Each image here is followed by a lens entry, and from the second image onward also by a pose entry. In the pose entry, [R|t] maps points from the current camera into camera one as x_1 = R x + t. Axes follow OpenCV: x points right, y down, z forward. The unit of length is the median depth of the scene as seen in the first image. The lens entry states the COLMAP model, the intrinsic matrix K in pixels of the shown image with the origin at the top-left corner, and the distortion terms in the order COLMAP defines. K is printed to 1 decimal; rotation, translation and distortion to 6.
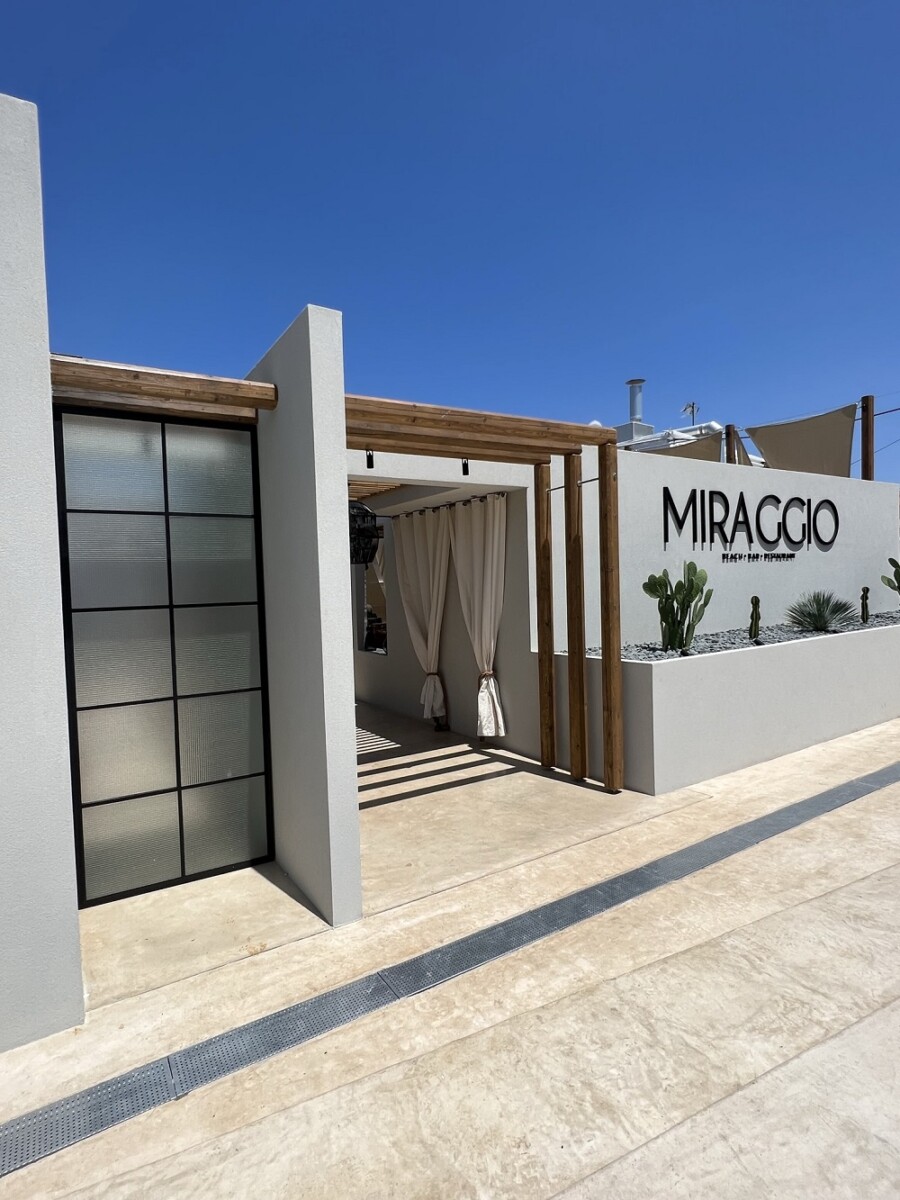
lens RADIAL K [[595.7, 0, 450.7], [0, 595.7, 600.7], [0, 0, 1]] dist [-0.003751, -0.000474]
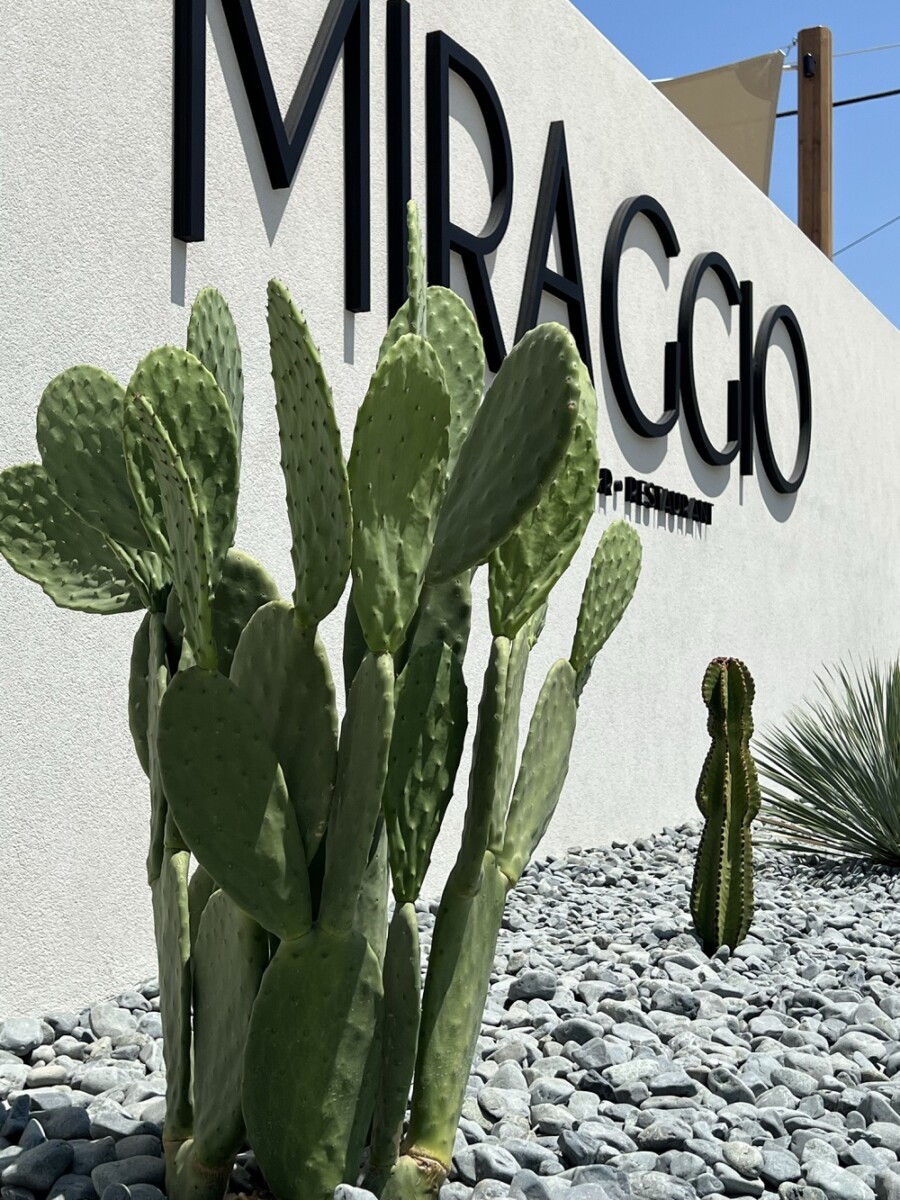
lens RADIAL K [[1575.8, 0, 450.0], [0, 1575.8, 600.7], [0, 0, 1]] dist [-0.017709, 0.000000]
pose [[0.846773, 0.060587, 0.528493, 0.199181], [-0.010114, 0.995147, -0.097880, 0.015194], [-0.531858, 0.077537, 0.843276, 0.586875]]
